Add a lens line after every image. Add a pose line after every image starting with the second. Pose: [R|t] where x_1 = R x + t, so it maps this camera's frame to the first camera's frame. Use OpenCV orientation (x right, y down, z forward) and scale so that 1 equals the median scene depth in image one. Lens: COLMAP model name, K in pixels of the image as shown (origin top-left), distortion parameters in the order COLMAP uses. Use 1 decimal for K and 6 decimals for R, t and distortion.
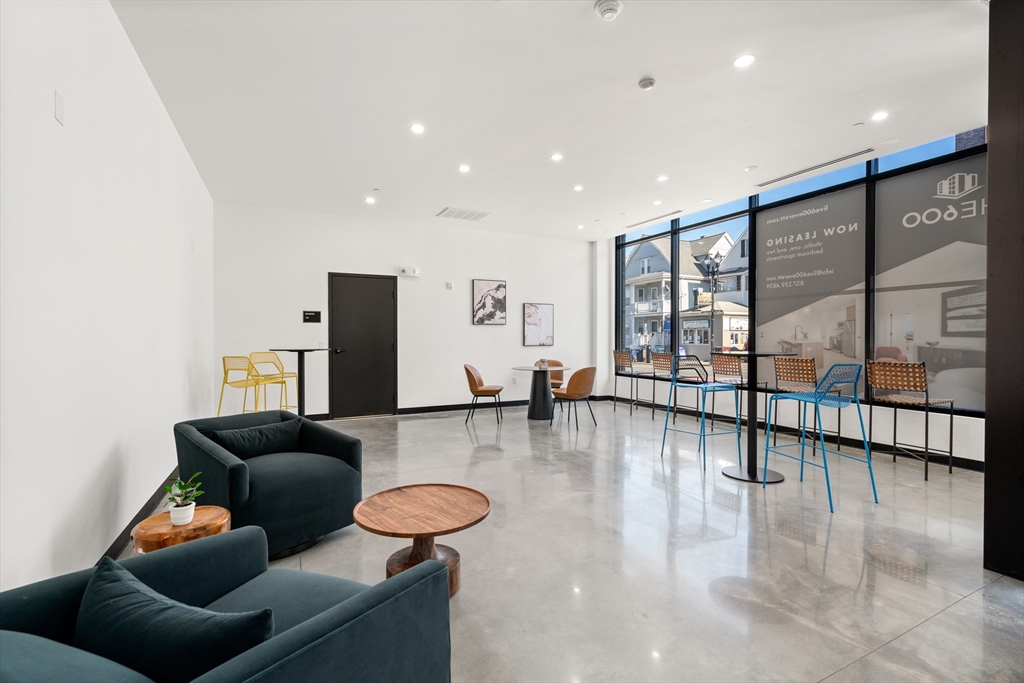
lens RADIAL K [[459.9, 0, 511.7], [0, 459.9, 341.0], [0, 0, 1]] dist [0.001419, -0.000109]
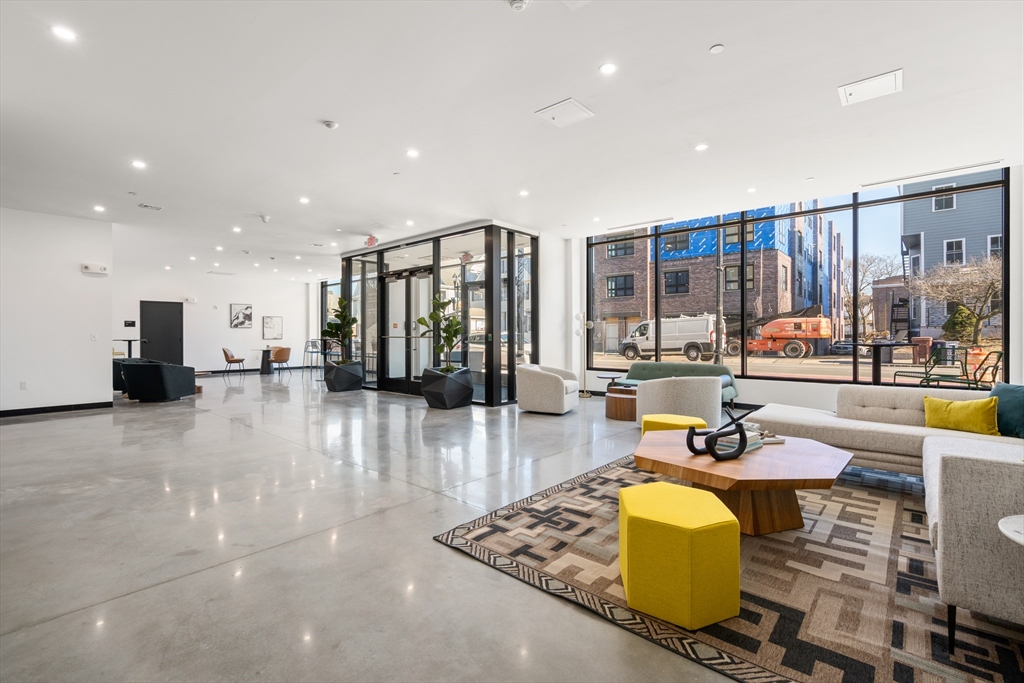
lens RADIAL K [[459.9, 0, 515.3], [0, 459.9, 337.9], [0, 0, 1]] dist [0.001419, -0.000109]
pose [[0.925300, -0.005304, 0.379199, 0.298960], [0.007362, 0.999965, -0.003980, 0.023516], [-0.379164, 0.006474, 0.925307, -1.272670]]
